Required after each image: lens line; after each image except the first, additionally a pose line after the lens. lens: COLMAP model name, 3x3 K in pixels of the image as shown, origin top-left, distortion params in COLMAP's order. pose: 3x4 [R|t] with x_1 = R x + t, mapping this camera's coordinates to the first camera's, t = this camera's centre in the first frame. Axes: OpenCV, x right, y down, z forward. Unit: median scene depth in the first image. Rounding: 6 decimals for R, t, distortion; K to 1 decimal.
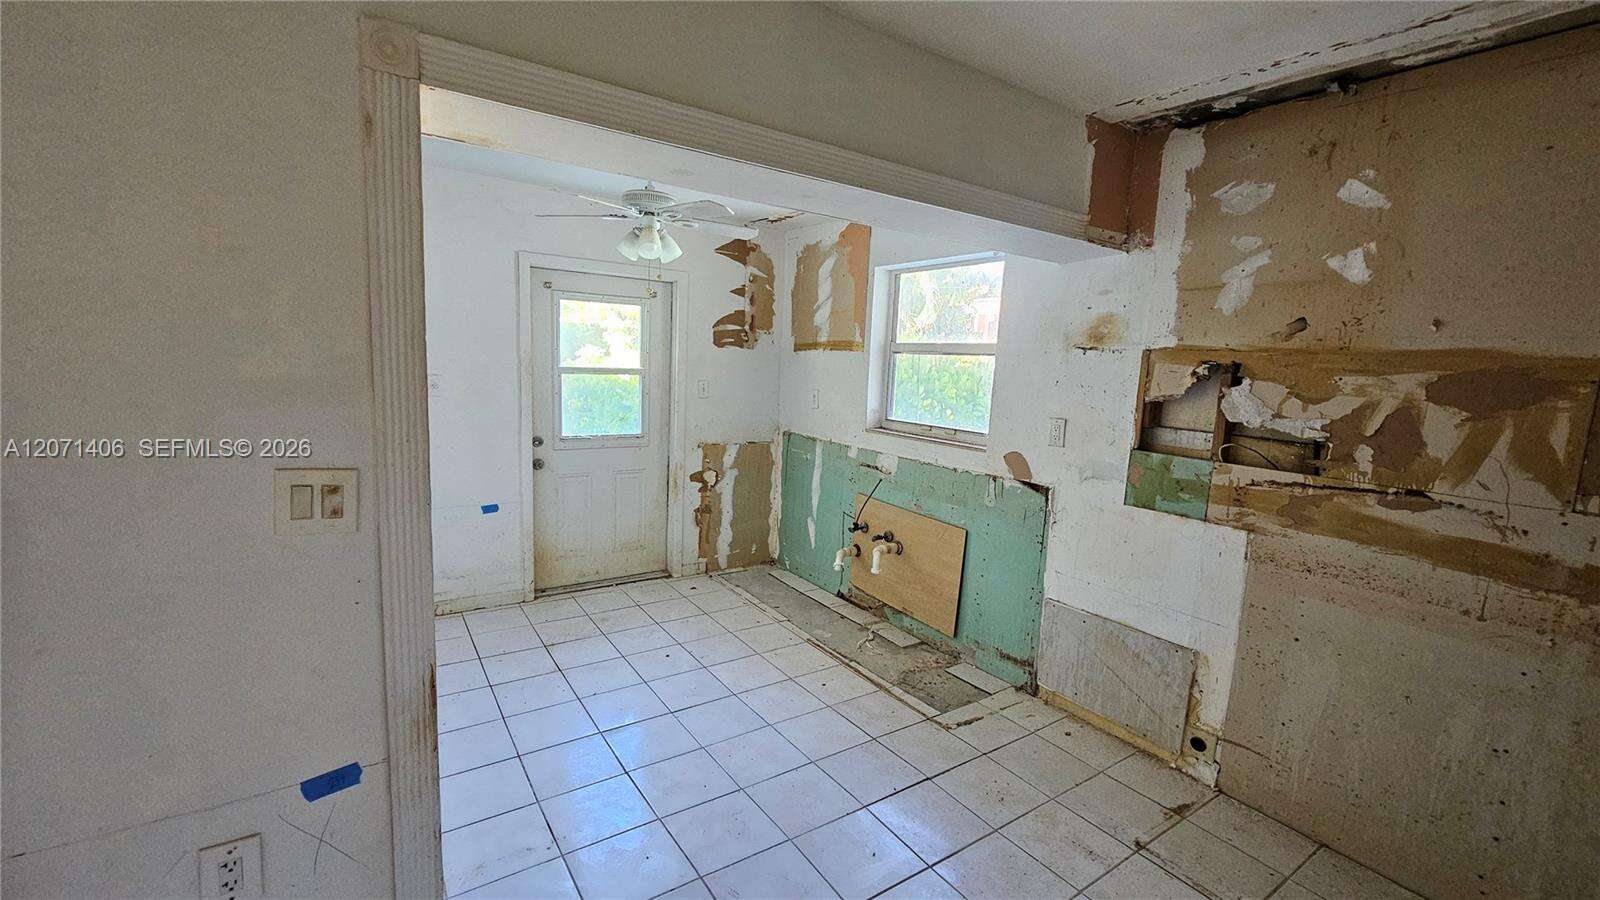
lens RADIAL K [[650.8, 0, 800.0], [0, 650.8, 450.0], [0, 0, 1]] dist [-0.000546, 0.000435]
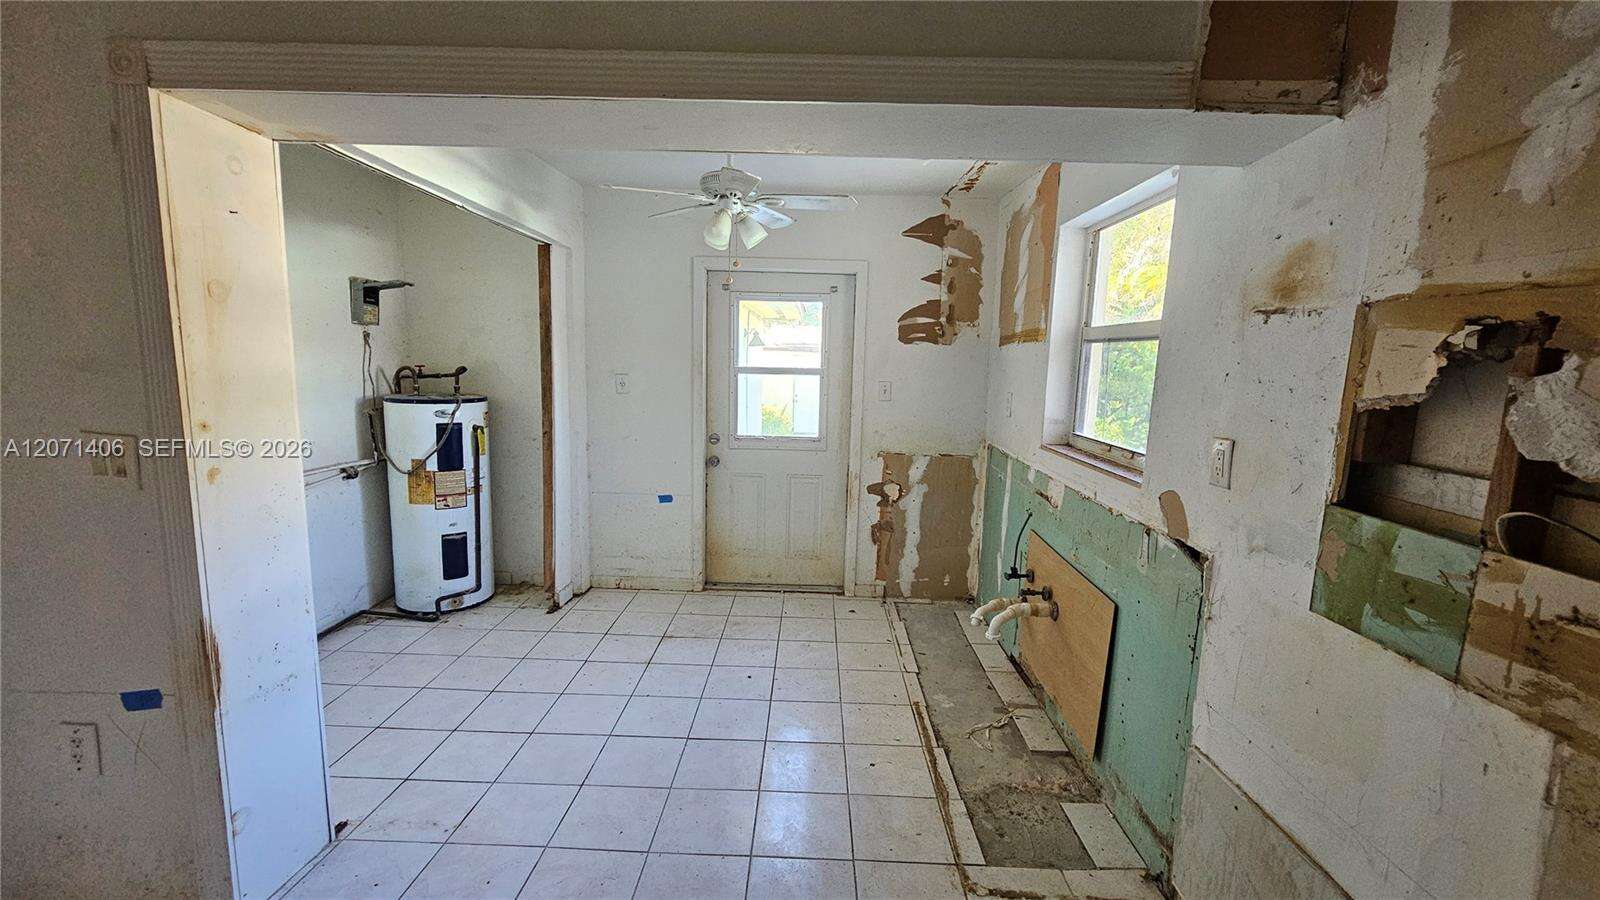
lens RADIAL K [[650.8, 0, 800.0], [0, 650.8, 450.0], [0, 0, 1]] dist [-0.000546, 0.000435]
pose [[0.819304, 0.060495, -0.570159, 0.306296], [-0.069847, 0.997543, 0.005473, -0.011346], [0.569089, 0.035340, 0.821516, 0.233487]]
